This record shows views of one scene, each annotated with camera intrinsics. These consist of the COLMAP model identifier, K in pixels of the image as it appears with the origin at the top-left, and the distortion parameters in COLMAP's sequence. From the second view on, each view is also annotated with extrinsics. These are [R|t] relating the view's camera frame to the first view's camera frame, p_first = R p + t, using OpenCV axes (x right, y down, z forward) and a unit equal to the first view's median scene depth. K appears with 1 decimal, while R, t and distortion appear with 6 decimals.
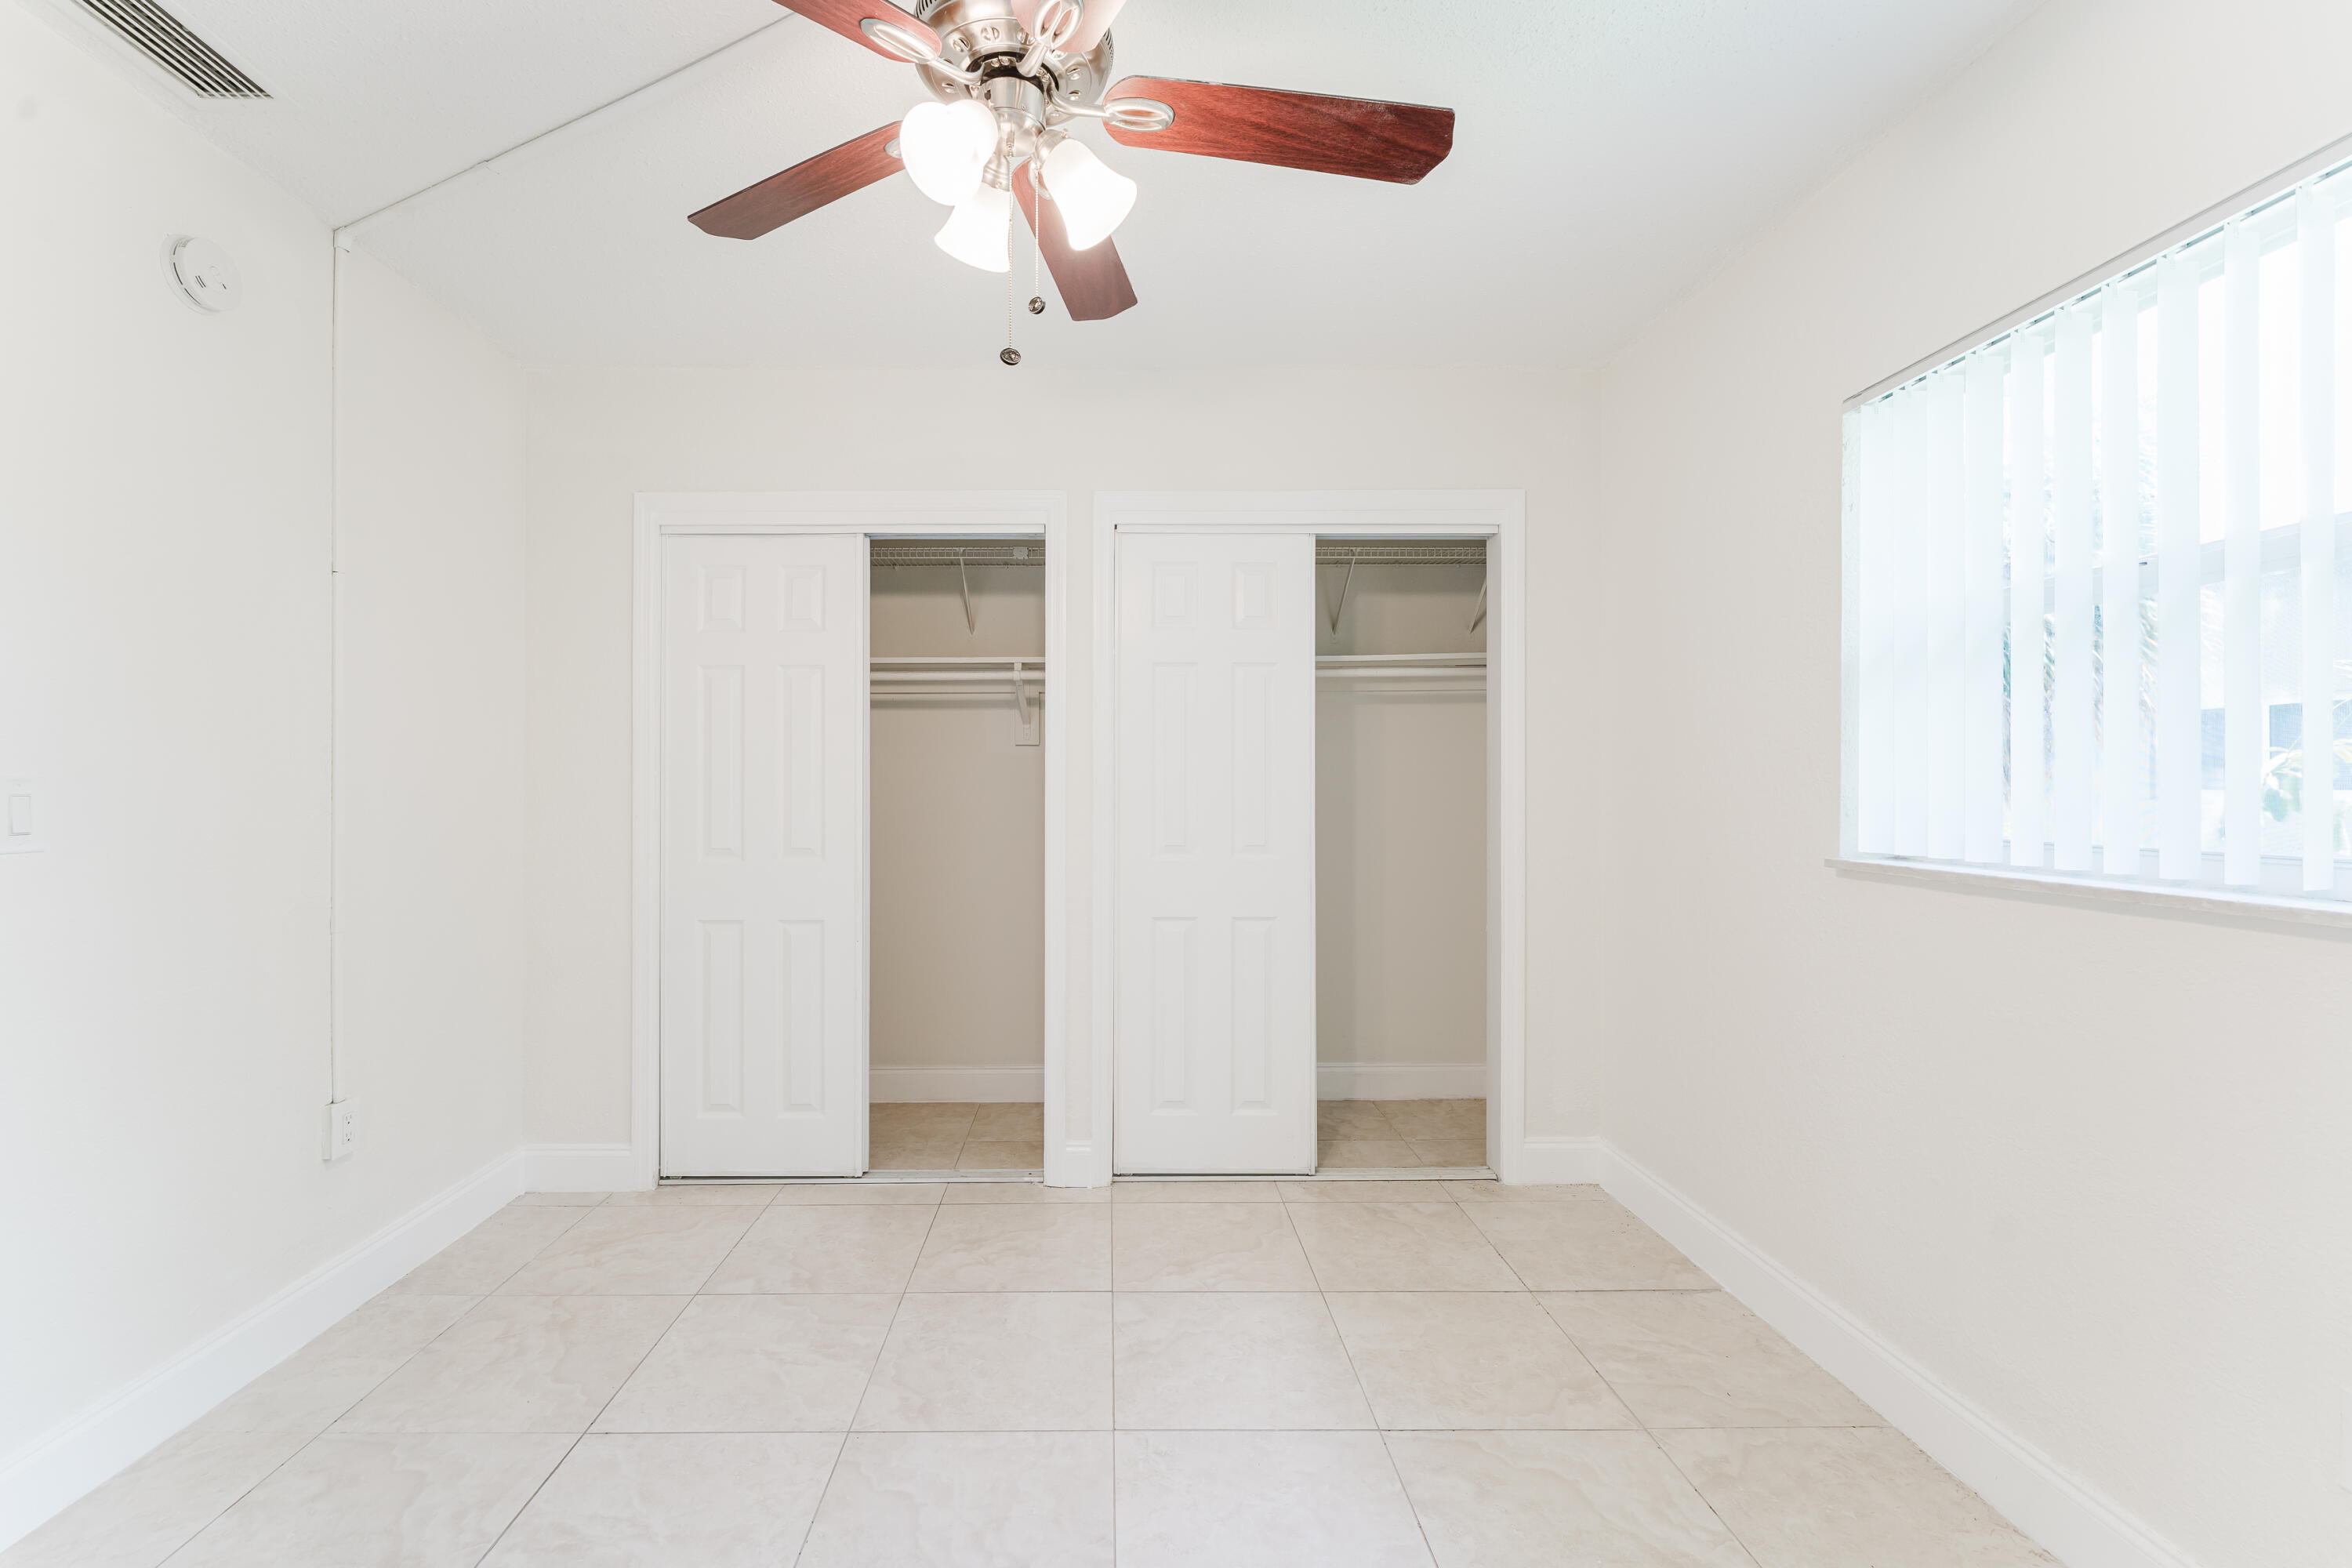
lens RADIAL K [[954.2, 0, 1103.4], [0, 954.2, 795.2], [0, 0, 1]] dist [0.001176, -0.001500]
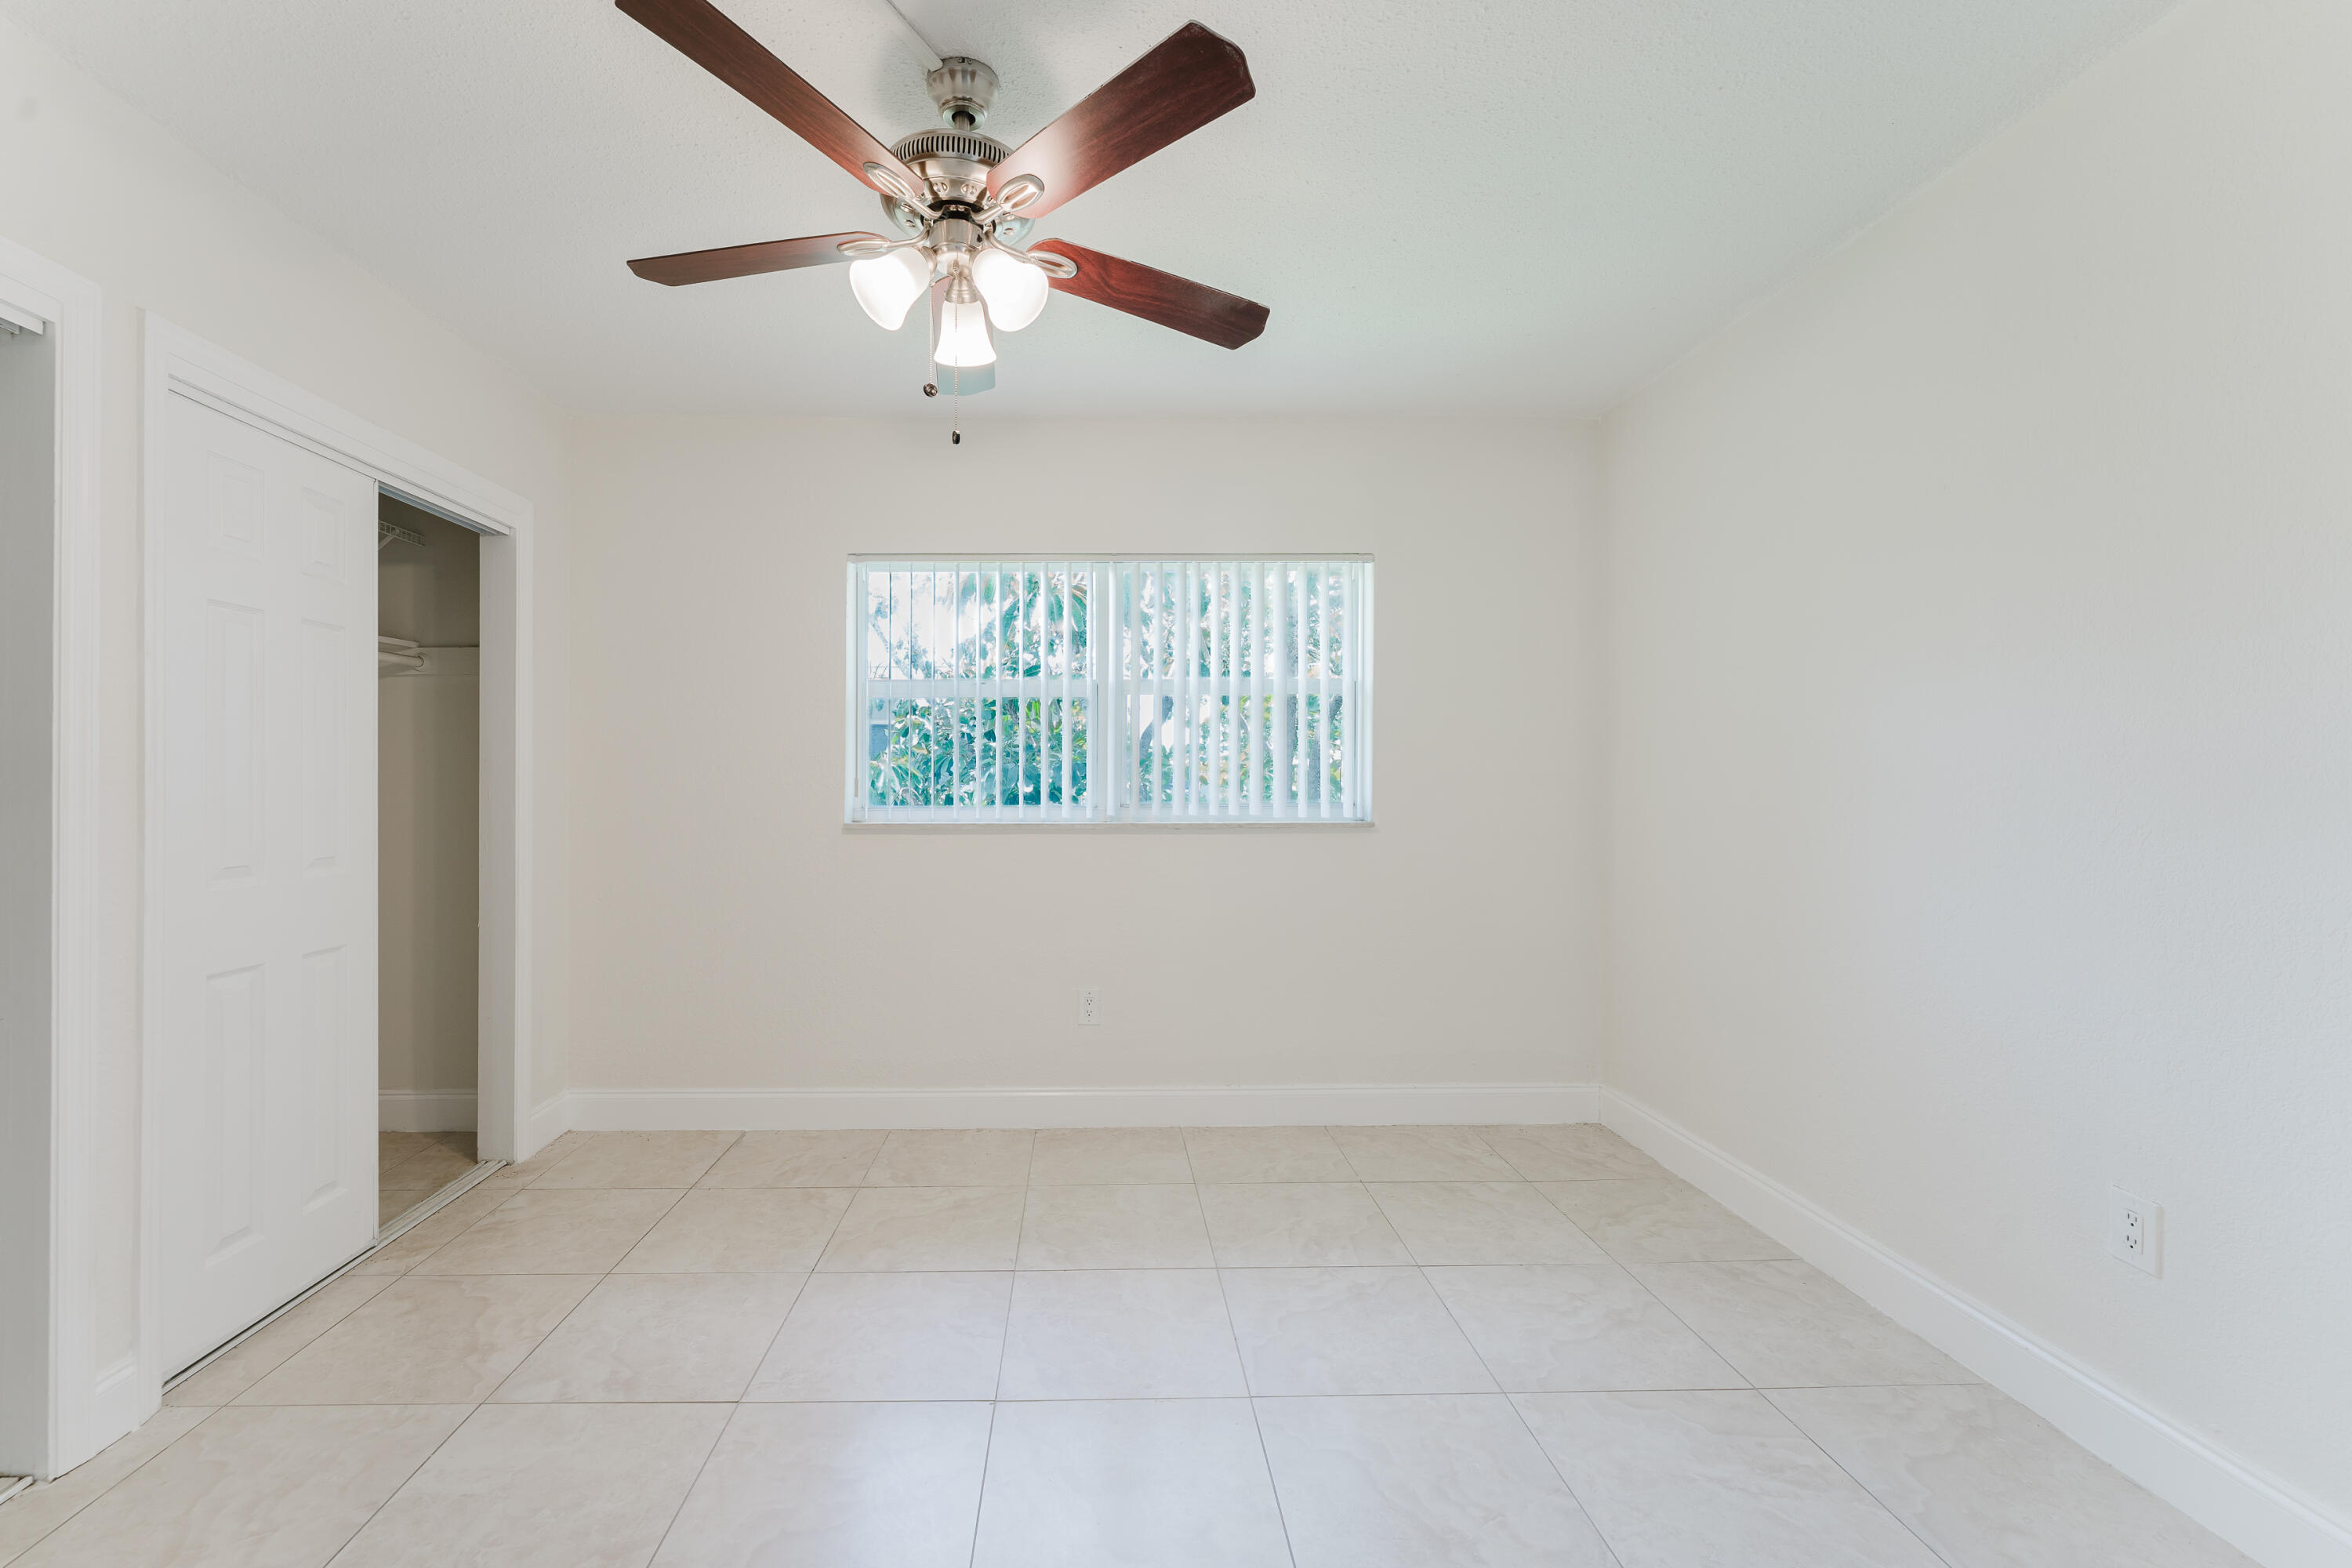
lens RADIAL K [[954.2, 0, 1125.0], [0, 954.2, 779.2], [0, 0, 1]] dist [0.001176, -0.001500]
pose [[-0.014870, -0.000988, 0.999889, -0.640540], [0.006652, 0.999977, 0.001087, -0.007270], [-0.999867, 0.006667, -0.014863, 0.362826]]
